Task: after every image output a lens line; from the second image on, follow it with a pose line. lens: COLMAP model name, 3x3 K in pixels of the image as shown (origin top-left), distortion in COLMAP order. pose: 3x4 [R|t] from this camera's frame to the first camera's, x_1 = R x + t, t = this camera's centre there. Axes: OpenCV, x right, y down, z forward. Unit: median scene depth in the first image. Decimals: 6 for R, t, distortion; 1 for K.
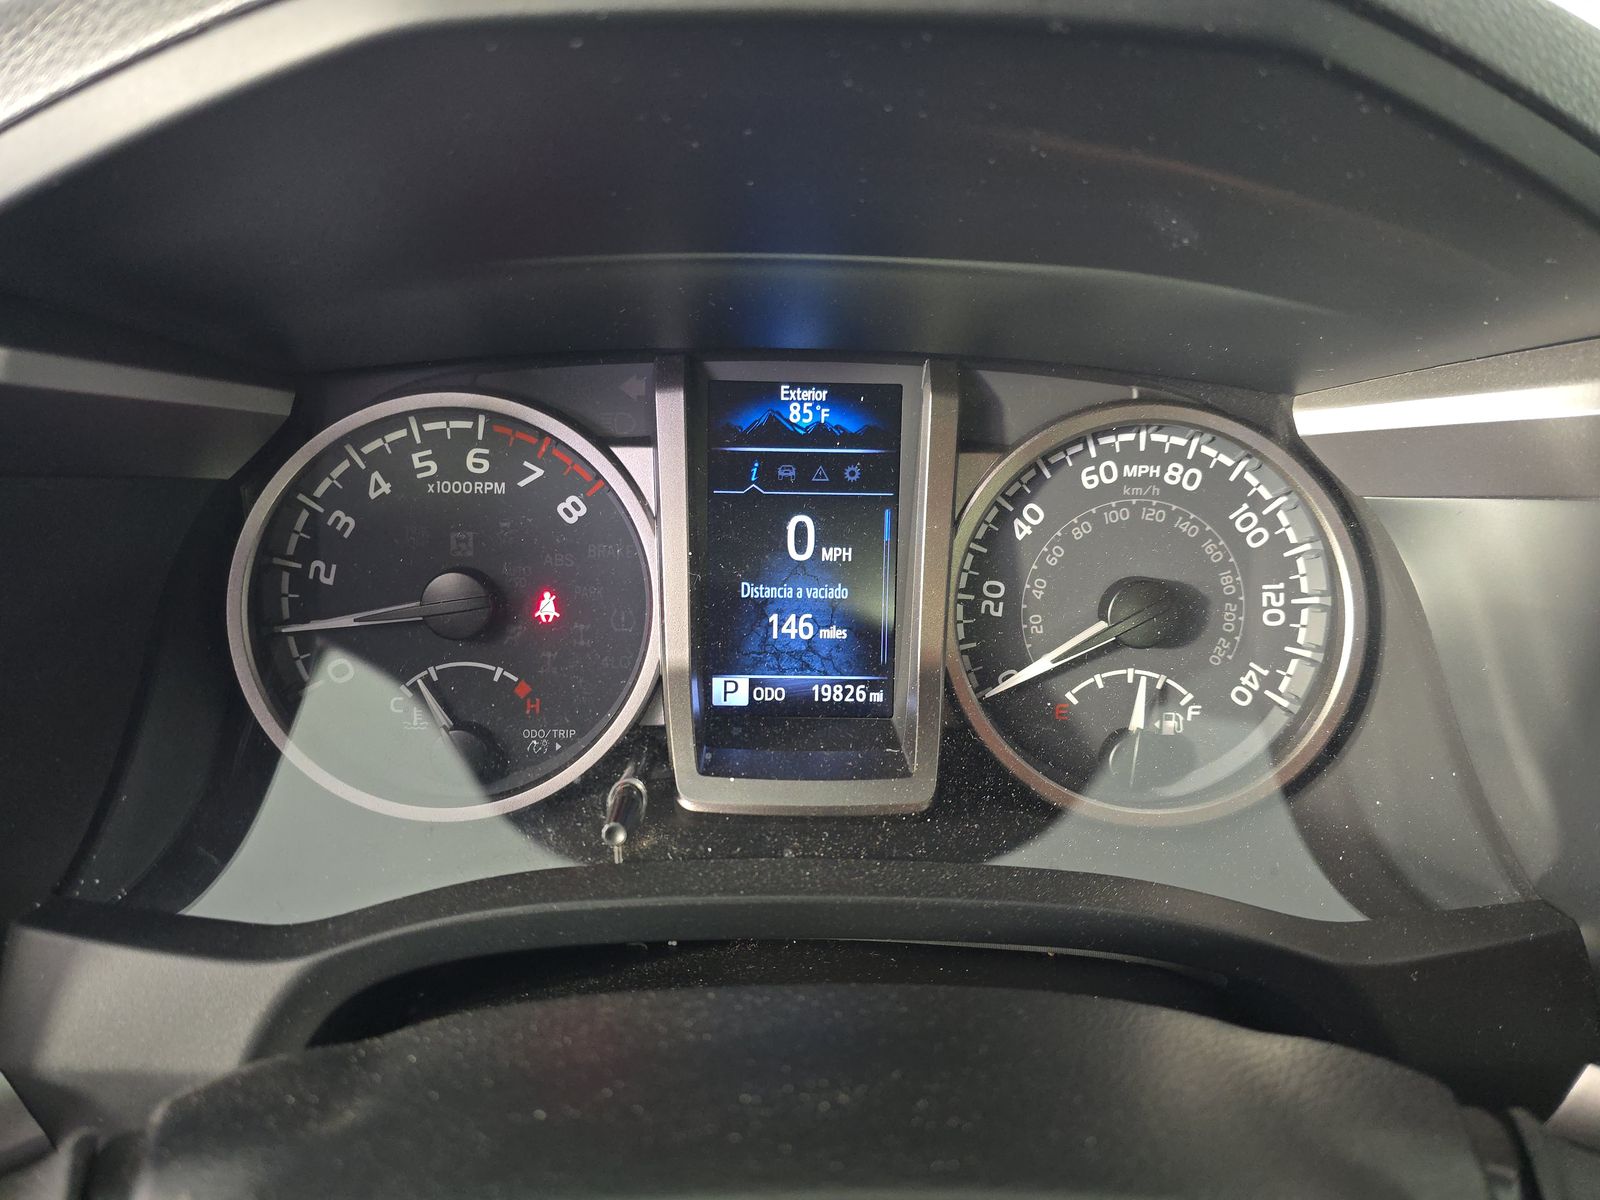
lens RADIAL K [[1078.0, 0, 785.2], [0, 1078.0, 591.2], [0, 0, 1]] dist [0.039101, -0.039816]
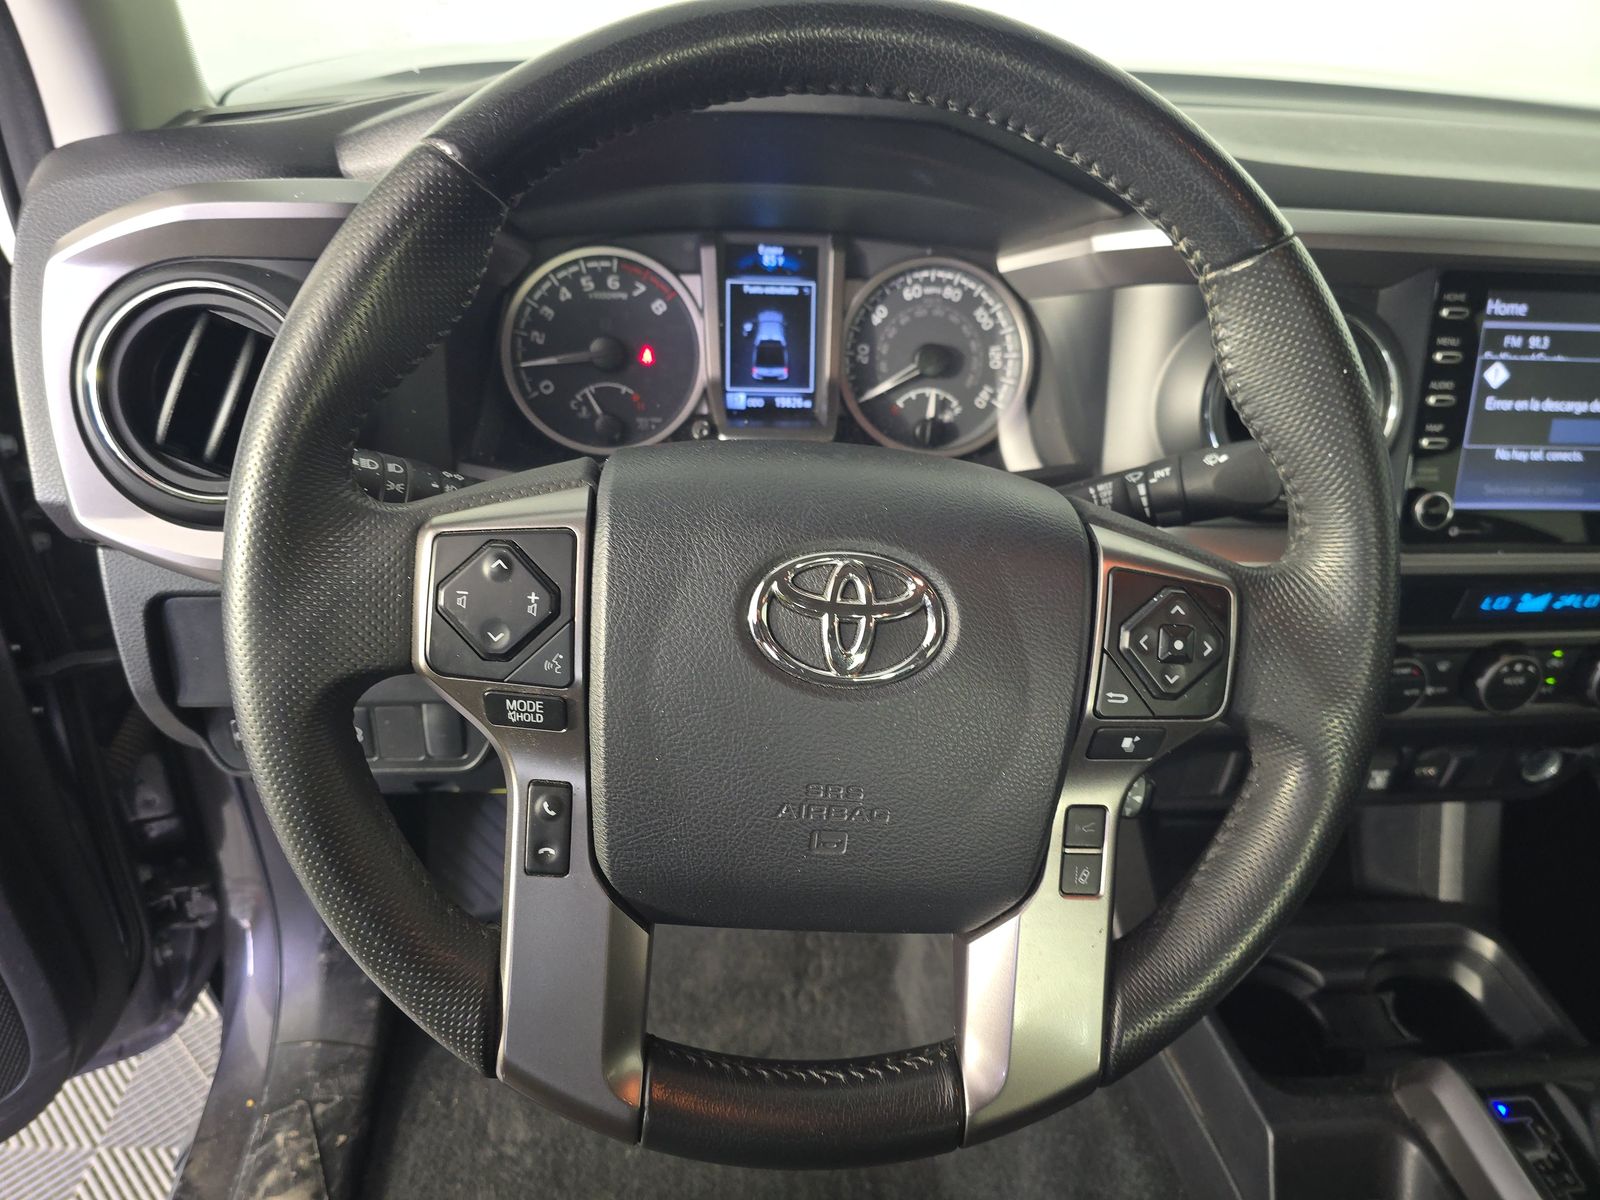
lens RADIAL K [[1078.0, 0, 795.6], [0, 1078.0, 601.7], [0, 0, 1]] dist [0.039101, -0.039816]
pose [[0.996969, -0.014181, 0.076495, -0.103859], [0.006908, 0.995499, 0.094518, 0.290644], [-0.077491, -0.093703, 0.992580, -1.120911]]
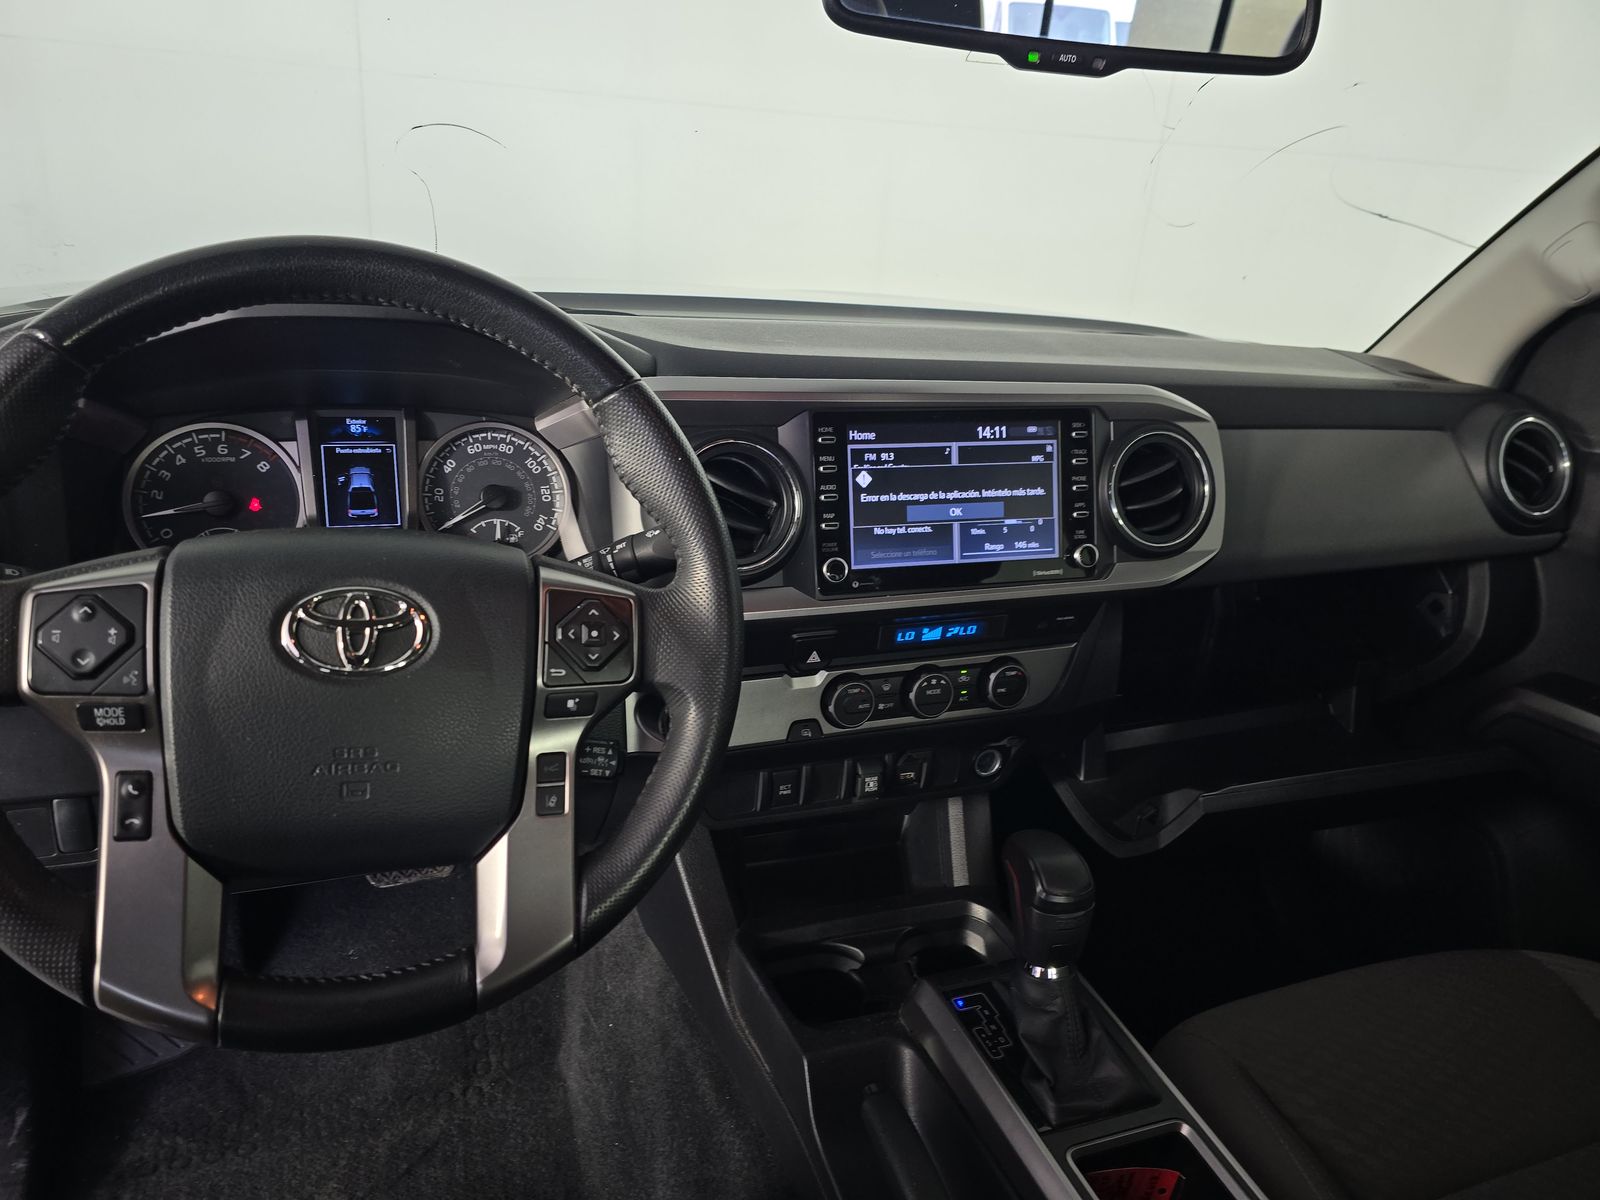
lens RADIAL K [[1078.0, 0, 800.1], [0, 1078.0, 610.8], [0, 0, 1]] dist [0.039101, -0.039816]
pose [[0.947266, -0.078301, 0.310735, 0.188405], [0.106429, 0.991518, -0.074599, 0.604304], [-0.302258, 0.103736, 0.947565, -1.847639]]
